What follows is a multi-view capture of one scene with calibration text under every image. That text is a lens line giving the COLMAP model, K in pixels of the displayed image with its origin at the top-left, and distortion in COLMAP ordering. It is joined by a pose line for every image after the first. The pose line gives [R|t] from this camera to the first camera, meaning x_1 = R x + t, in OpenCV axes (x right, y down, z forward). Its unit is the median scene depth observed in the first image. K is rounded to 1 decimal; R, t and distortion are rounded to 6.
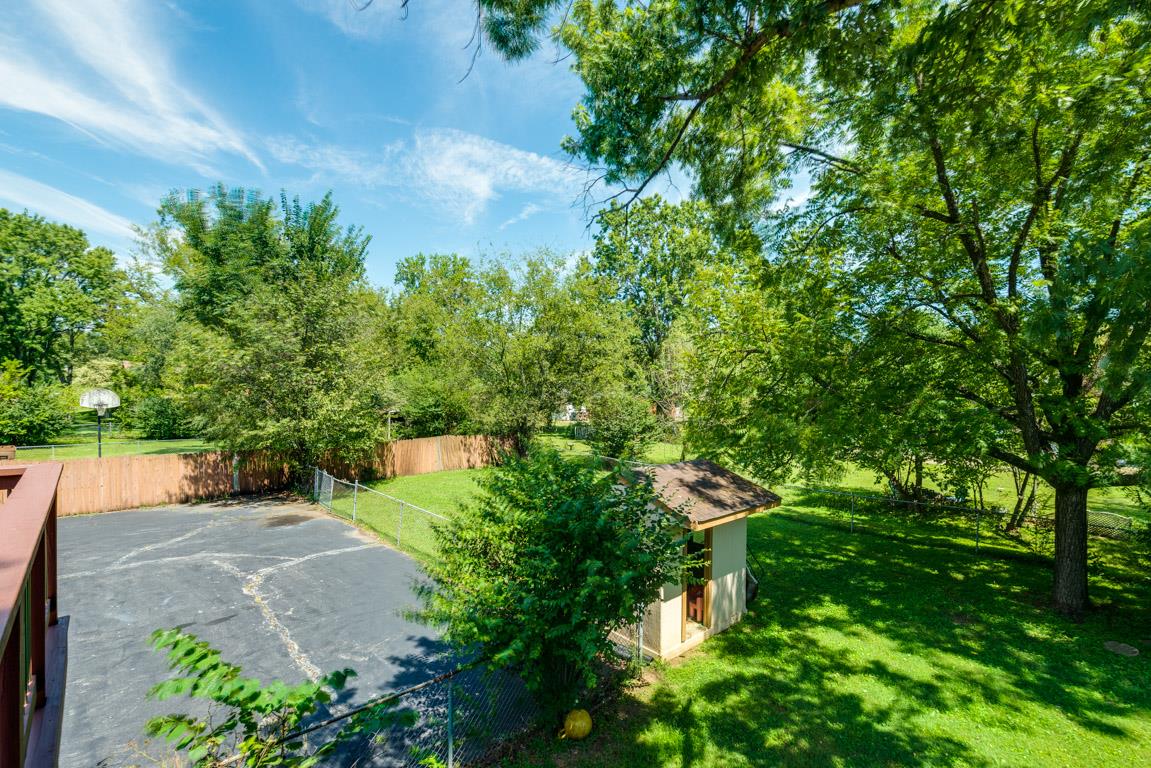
lens RADIAL K [[513.9, 0, 596.1], [0, 513.9, 405.0], [0, 0, 1]] dist [-0.004423, -0.000398]
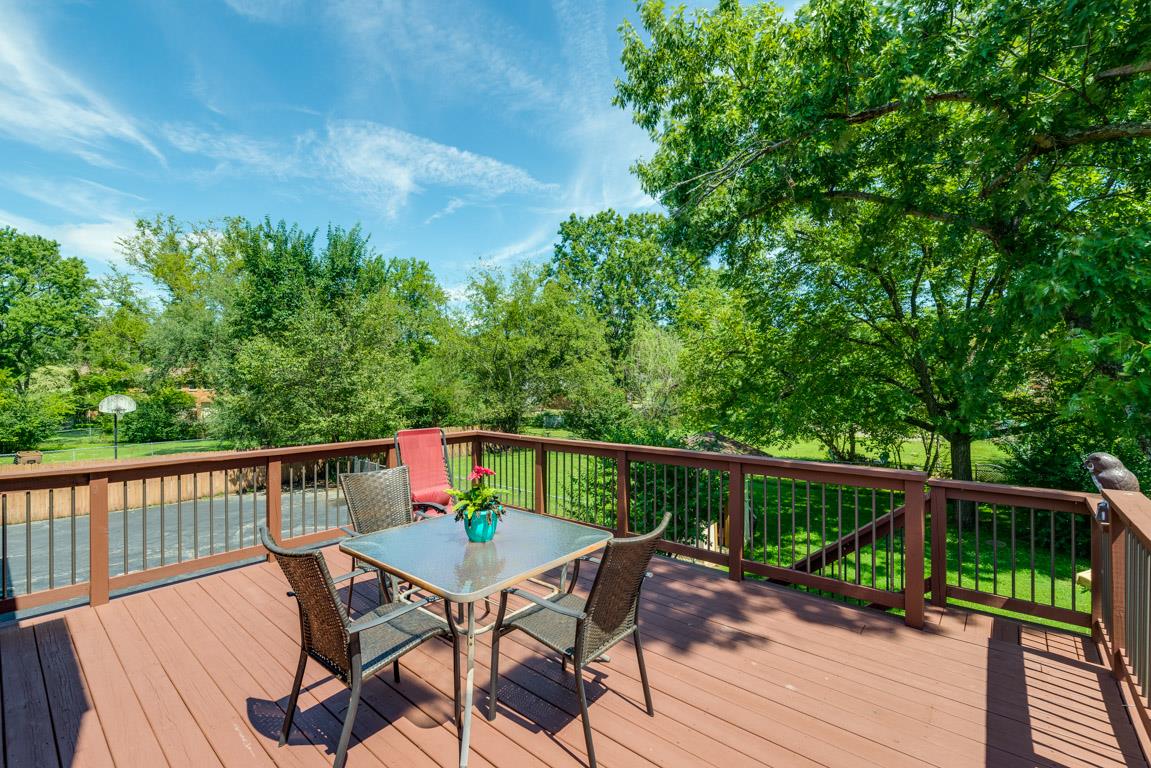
lens RADIAL K [[497.6, 0, 577.5], [0, 497.6, 369.9], [0, 0, 1]] dist [0.002433, 0.000110]
pose [[0.996089, -0.024820, 0.084803, -0.094516], [0.029289, 0.998225, -0.051864, -0.000752], [-0.083366, 0.054145, 0.995047, -0.115168]]
